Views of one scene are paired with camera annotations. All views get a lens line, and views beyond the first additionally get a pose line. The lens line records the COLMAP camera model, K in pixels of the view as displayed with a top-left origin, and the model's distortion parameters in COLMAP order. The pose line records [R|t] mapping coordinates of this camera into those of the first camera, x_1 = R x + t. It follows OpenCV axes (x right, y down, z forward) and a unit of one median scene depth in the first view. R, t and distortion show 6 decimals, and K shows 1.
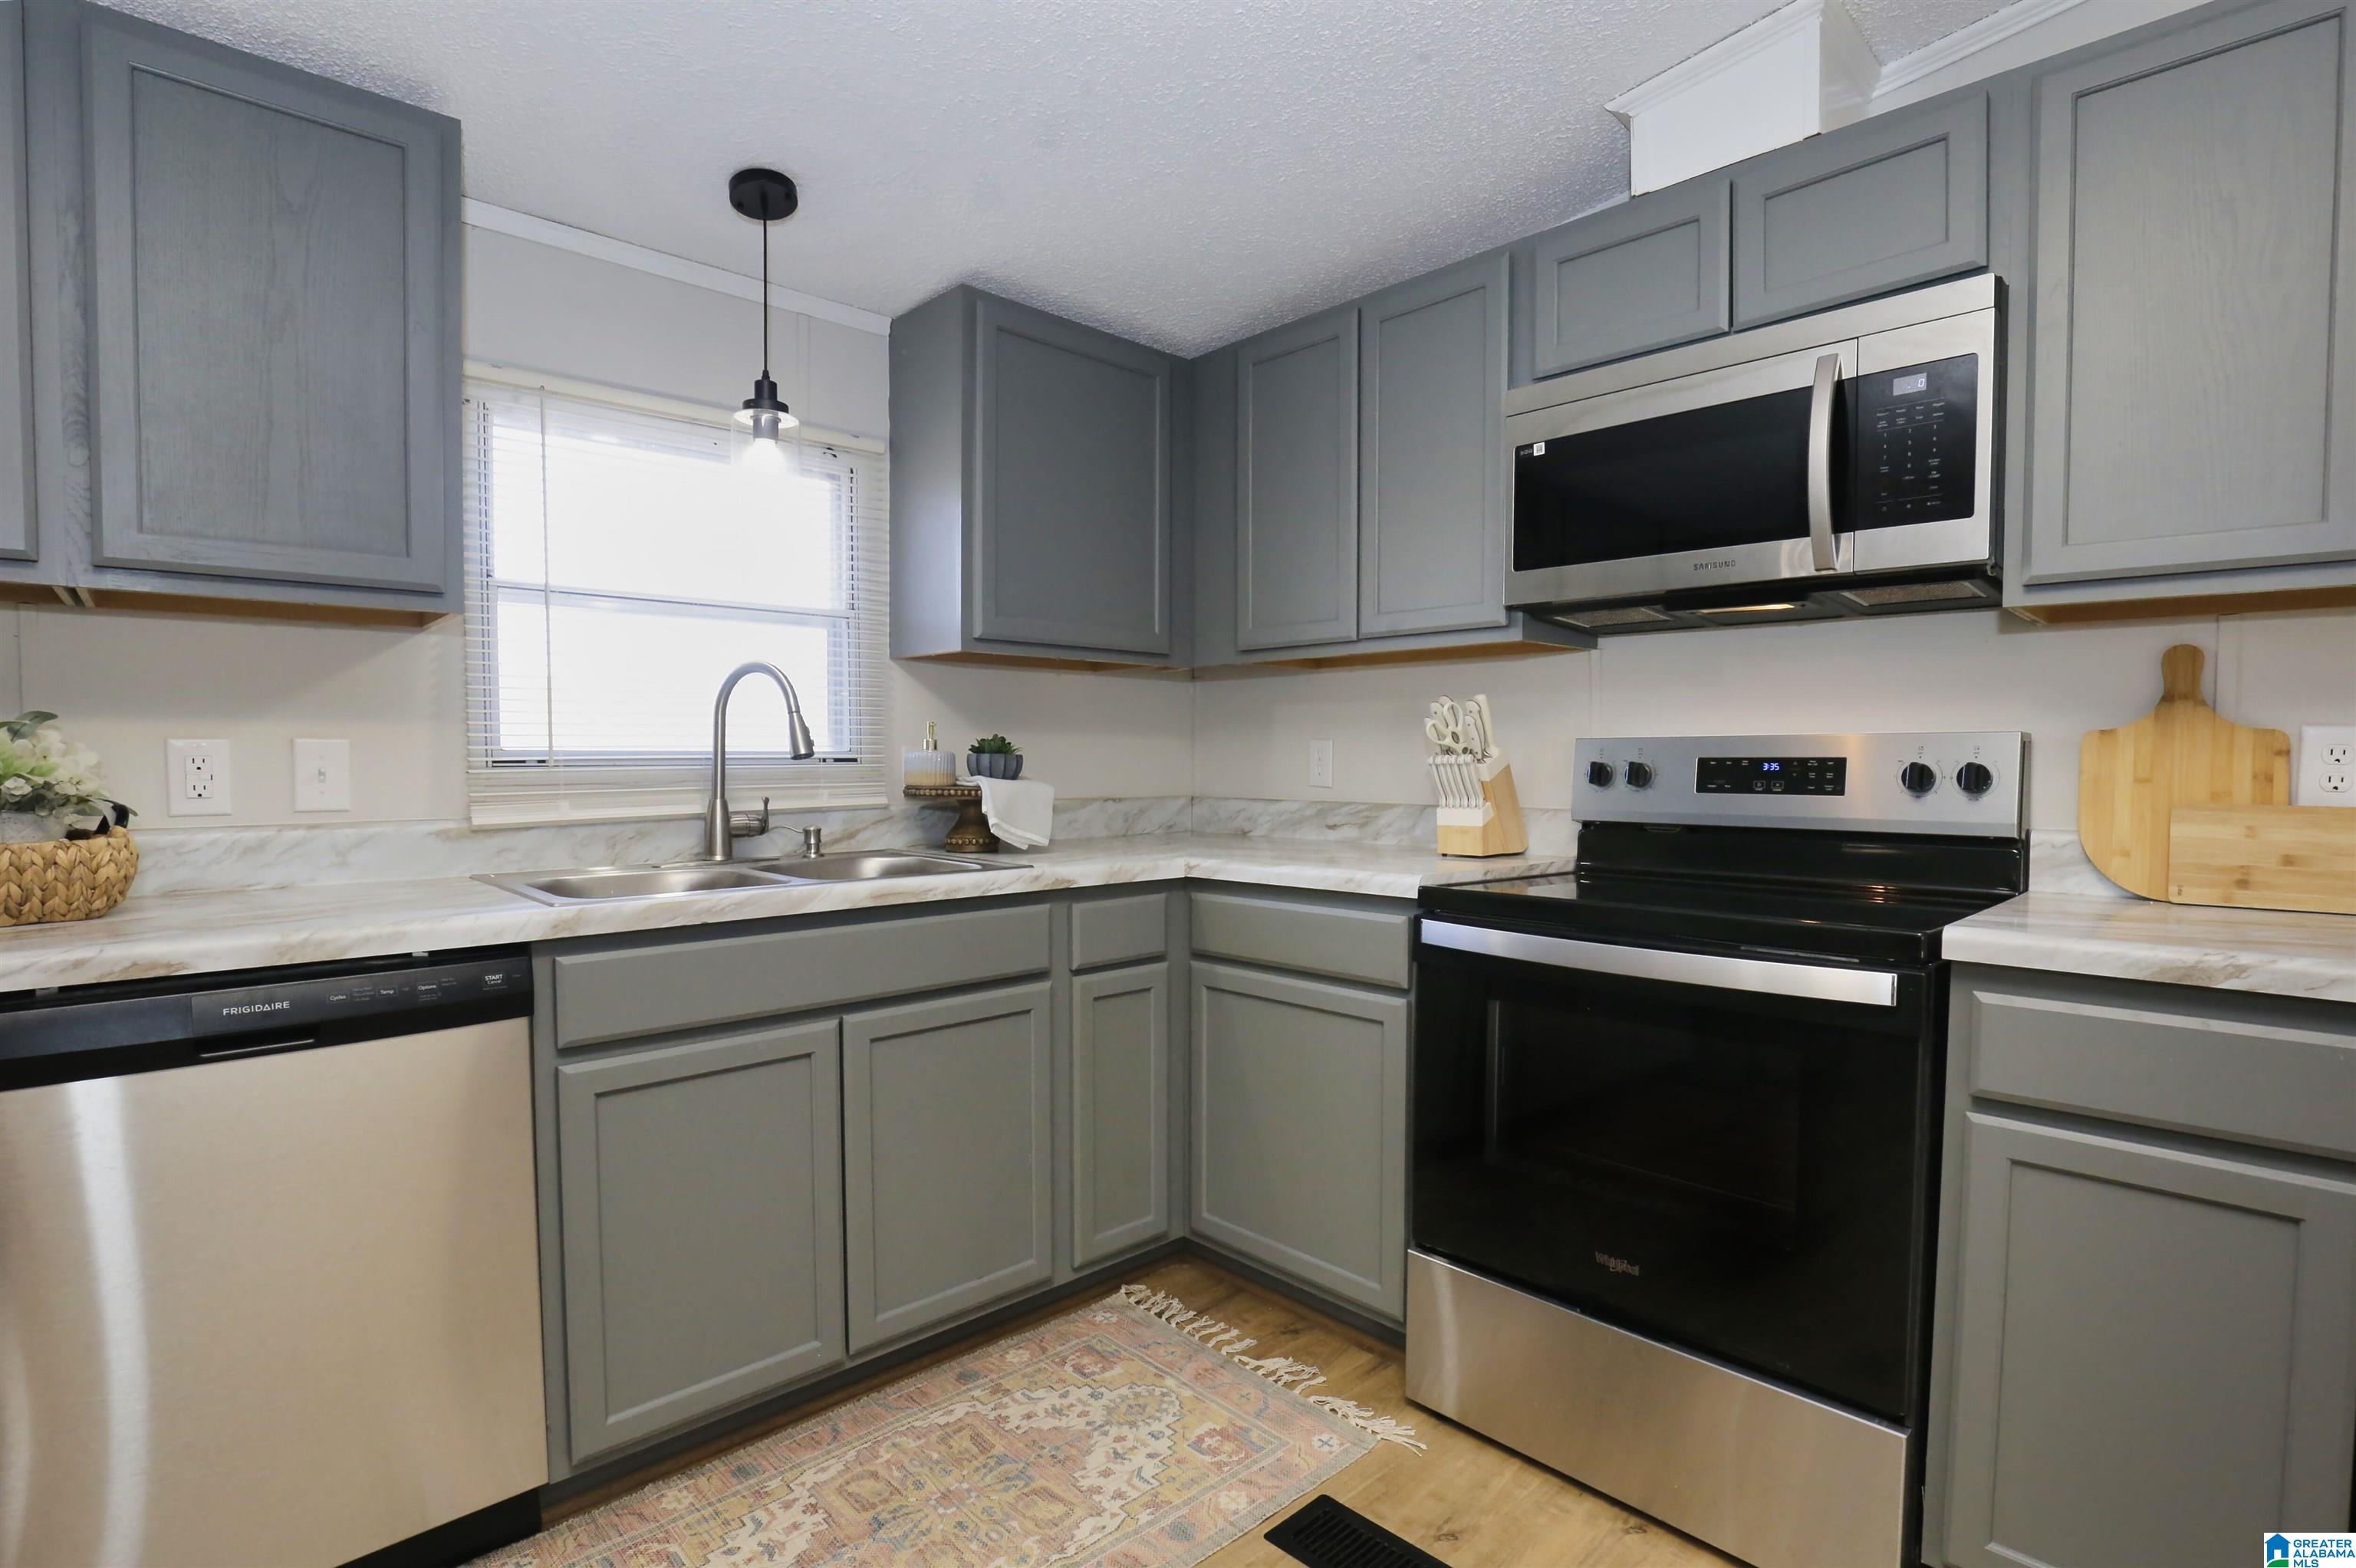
lens RADIAL K [[1103.6, 0, 1157.3], [0, 1103.6, 801.4], [0, 0, 1]] dist [-0.032498, 0.000546]
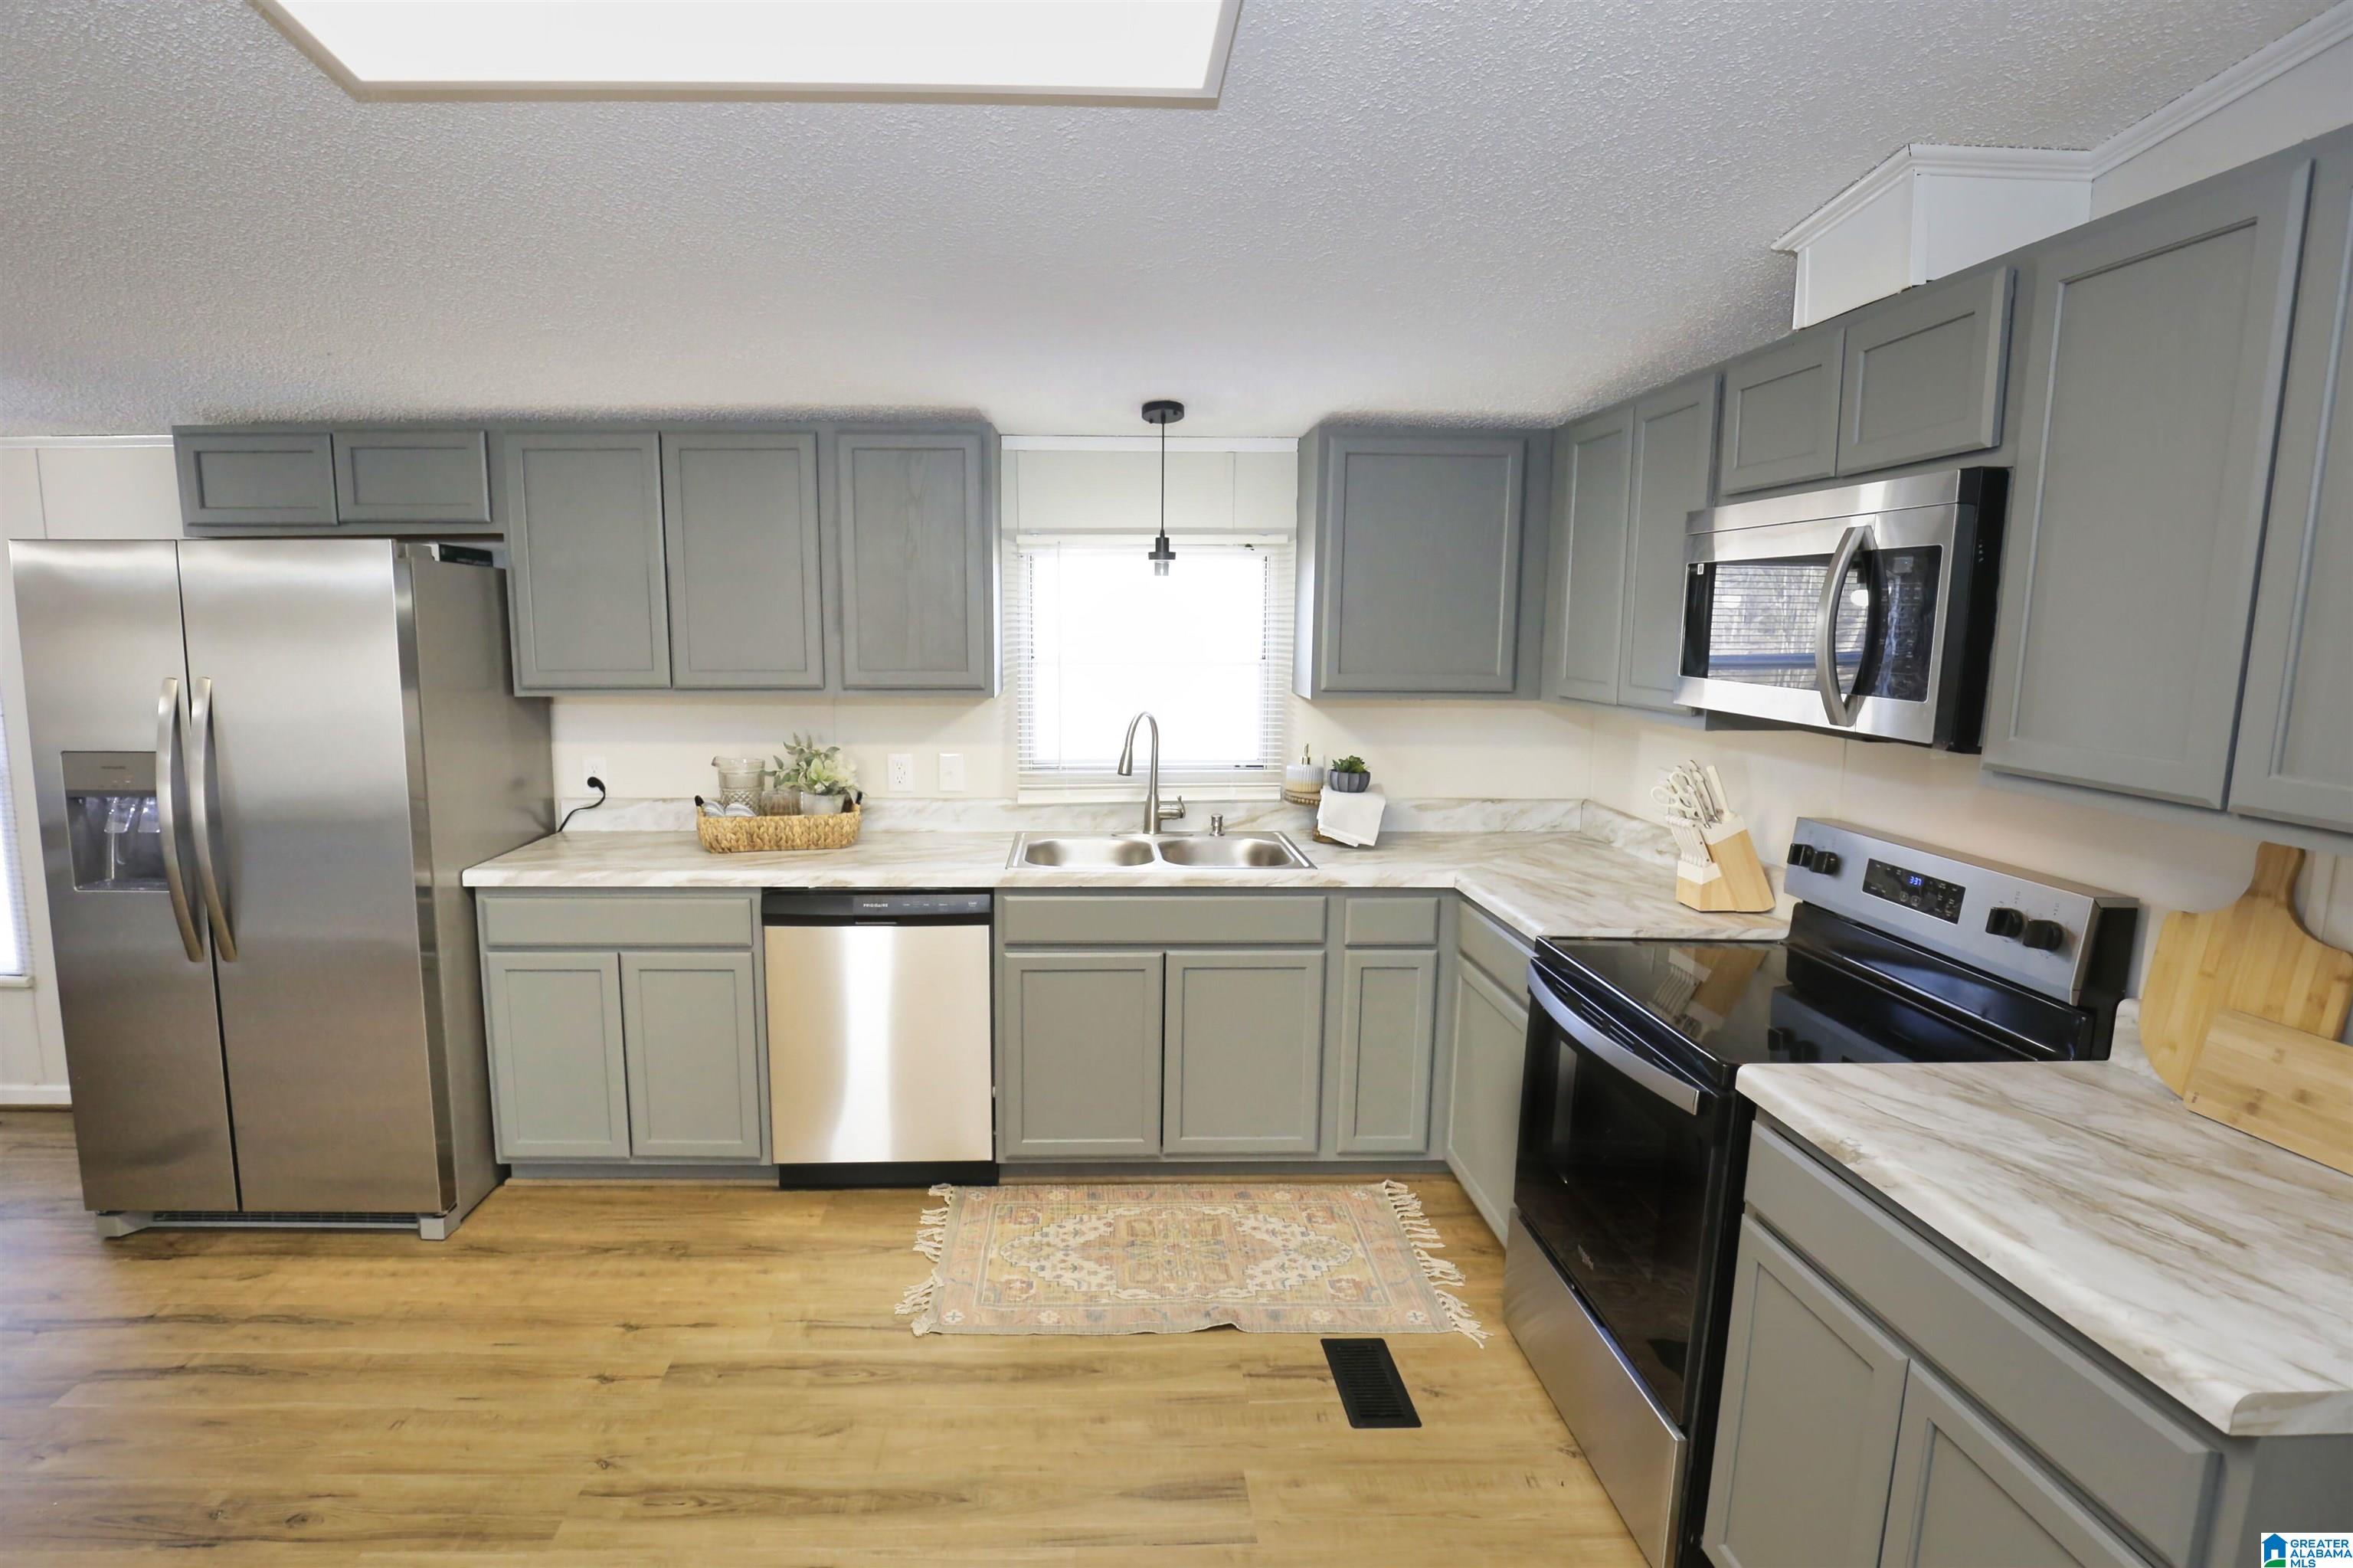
lens RADIAL K [[1106.0, 0, 1096.3], [0, 1106.0, 777.7], [0, 0, 1]] dist [-0.033950, -0.000258]
pose [[0.748479, 0.089493, -0.657092, 0.650365], [-0.030056, 0.994412, 0.101199, -0.208340], [0.662477, -0.055996, 0.746986, -0.255889]]
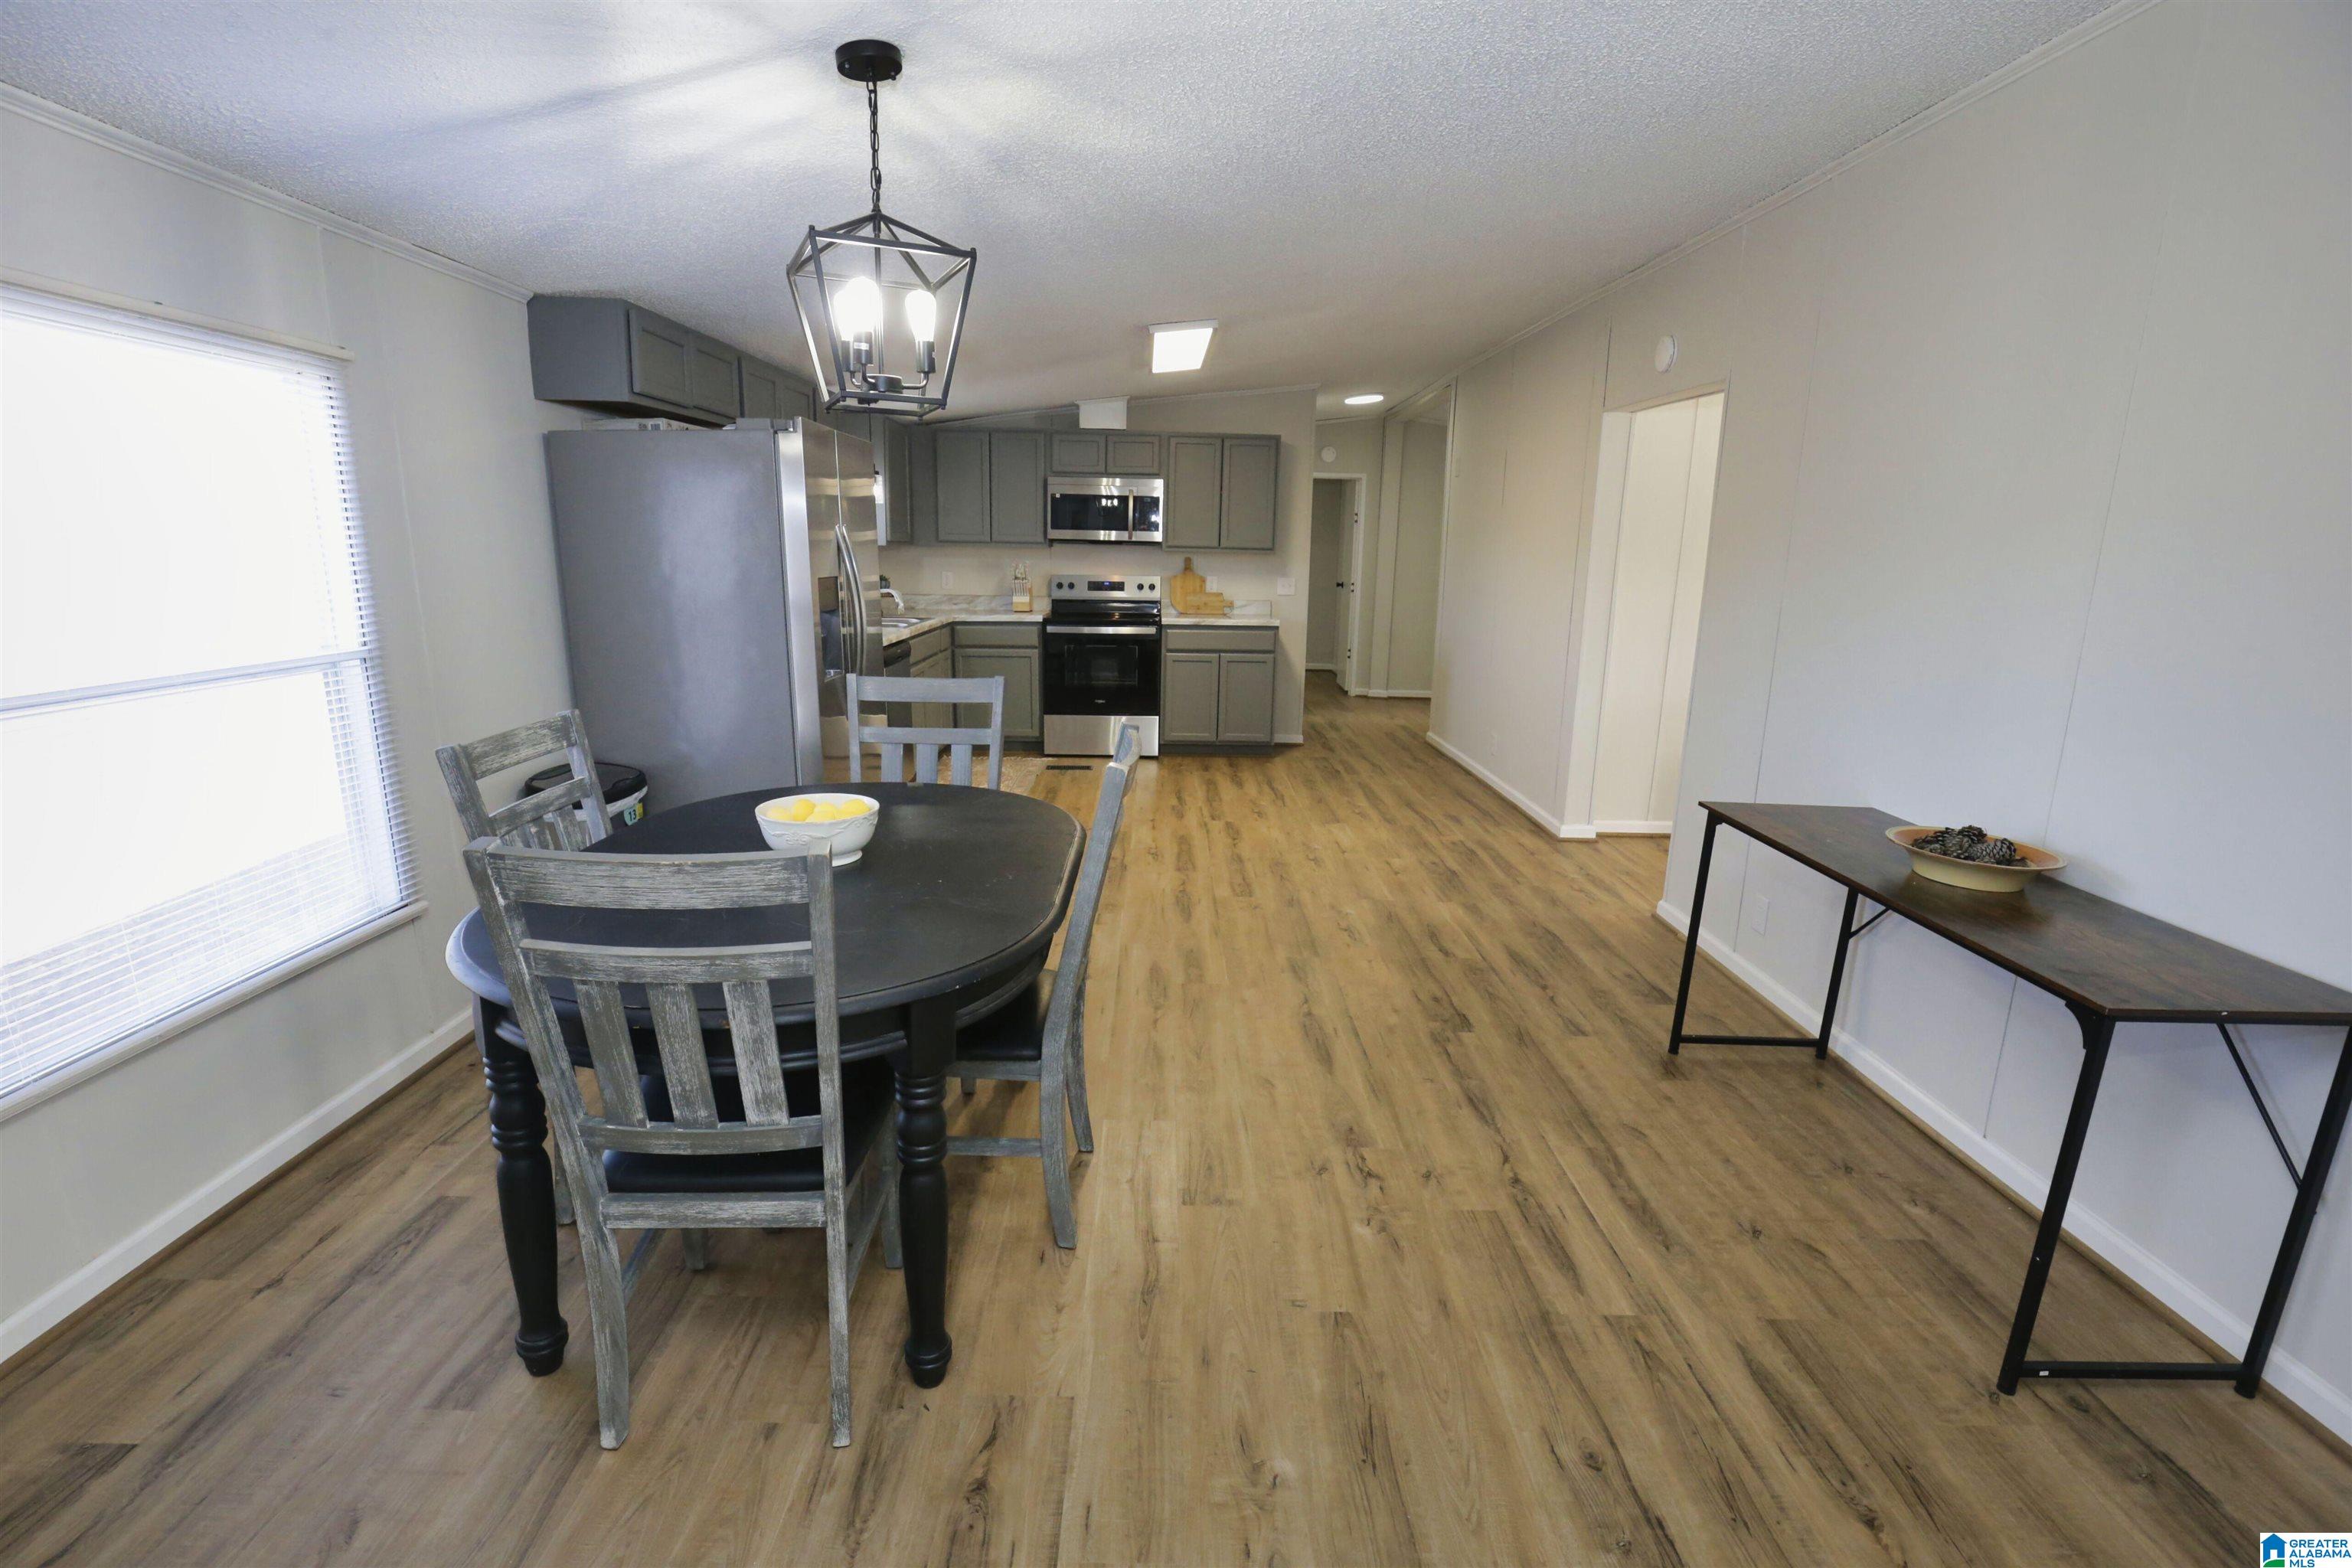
lens RADIAL K [[1085.6, 0, 1138.8], [0, 1085.6, 787.3], [0, 0, 1]] dist [-0.030411, 0.000009]
pose [[0.683942, -0.148924, 0.714175, -2.178814], [0.013317, 0.981328, 0.191880, -0.059255], [-0.729415, -0.121724, 0.673154, -1.722561]]
